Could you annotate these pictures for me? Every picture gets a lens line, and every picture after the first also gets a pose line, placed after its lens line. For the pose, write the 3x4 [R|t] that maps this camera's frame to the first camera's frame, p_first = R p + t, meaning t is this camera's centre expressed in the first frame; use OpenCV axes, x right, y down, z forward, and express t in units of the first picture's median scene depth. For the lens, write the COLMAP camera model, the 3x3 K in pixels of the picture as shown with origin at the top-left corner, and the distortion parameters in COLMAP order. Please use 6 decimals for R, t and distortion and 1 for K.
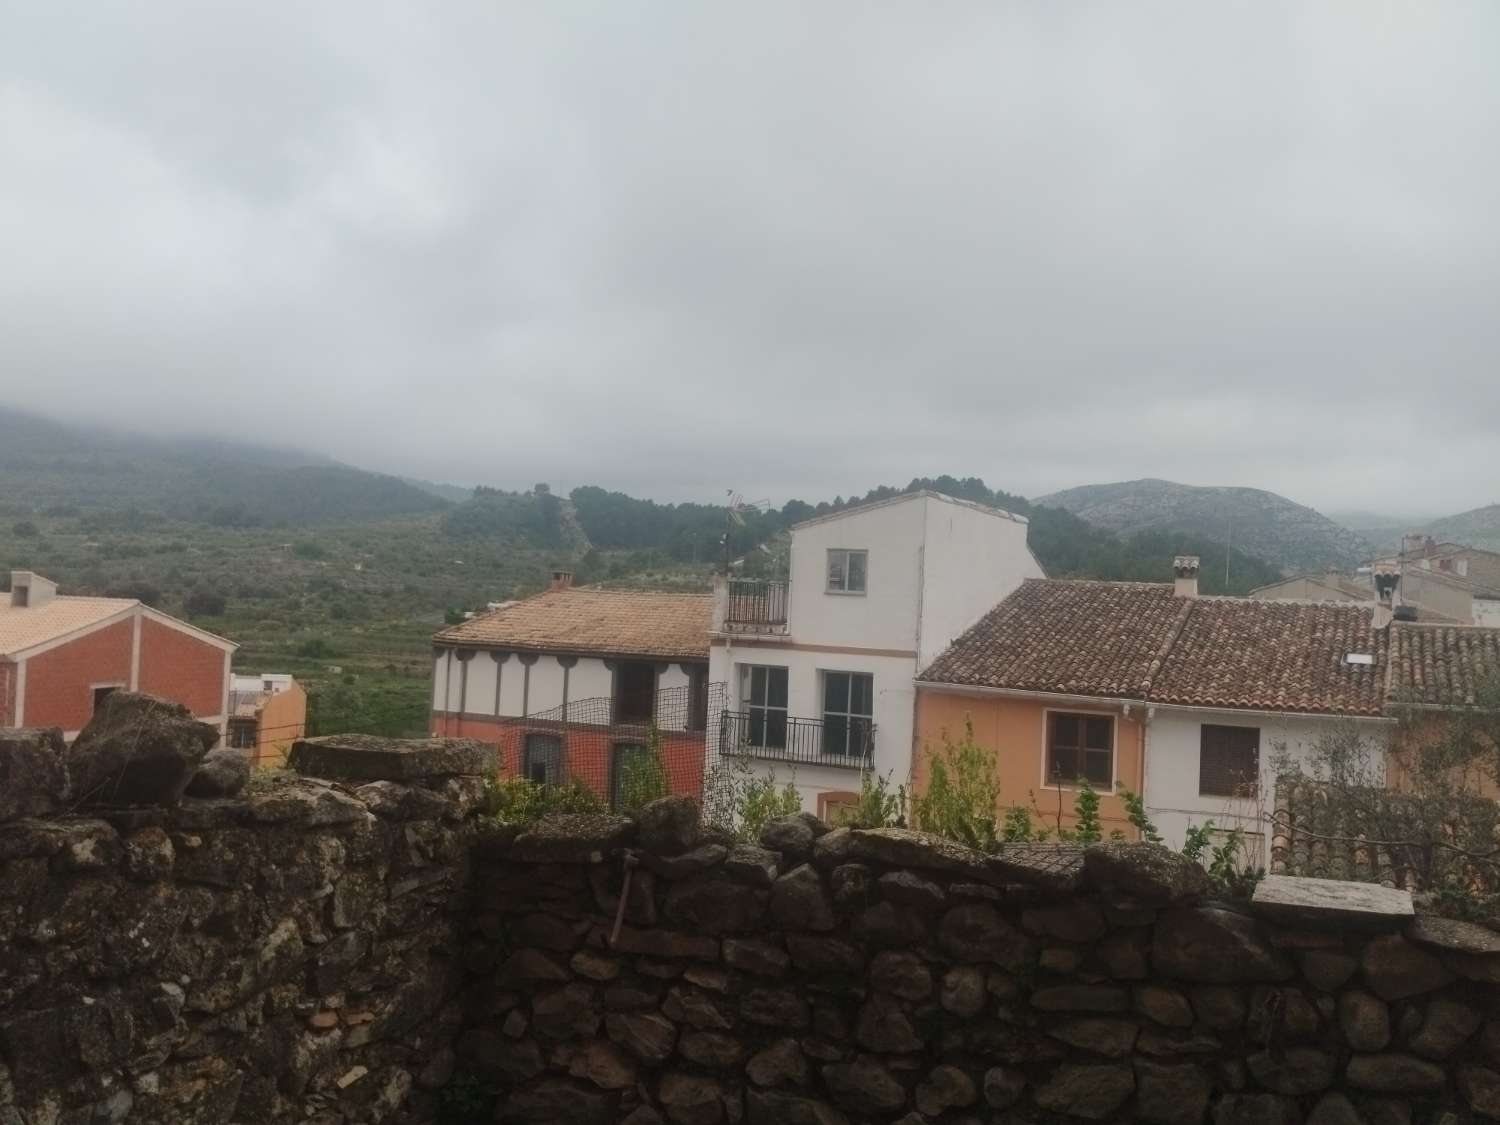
lens RADIAL K [[1261.0, 0, 745.5], [0, 1261.0, 556.4], [0, 0, 1]] dist [0.074412, -0.084525]
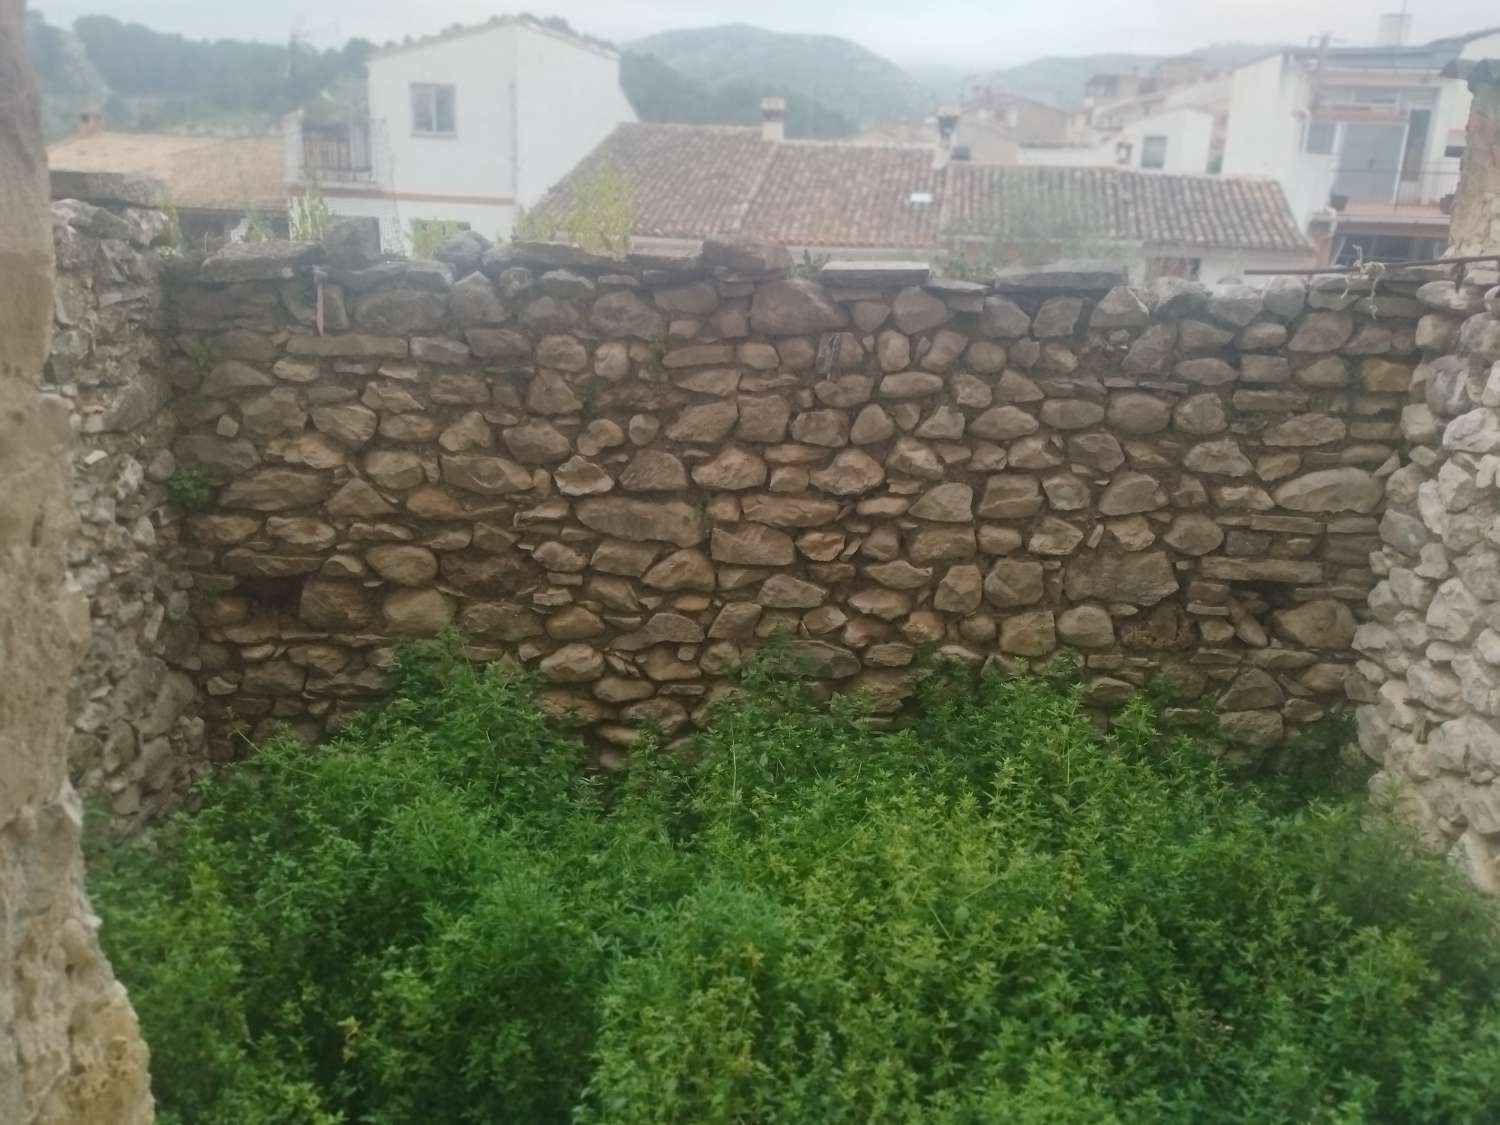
lens RADIAL K [[1261.0, 0, 743.4], [0, 1261.0, 563.1], [0, 0, 1]] dist [0.074412, -0.084525]
pose [[0.951564, -0.101956, 0.290053, -0.087987], [-0.001493, 0.941871, 0.335971, 0.099825], [-0.307447, -0.320131, 0.896099, -0.235711]]
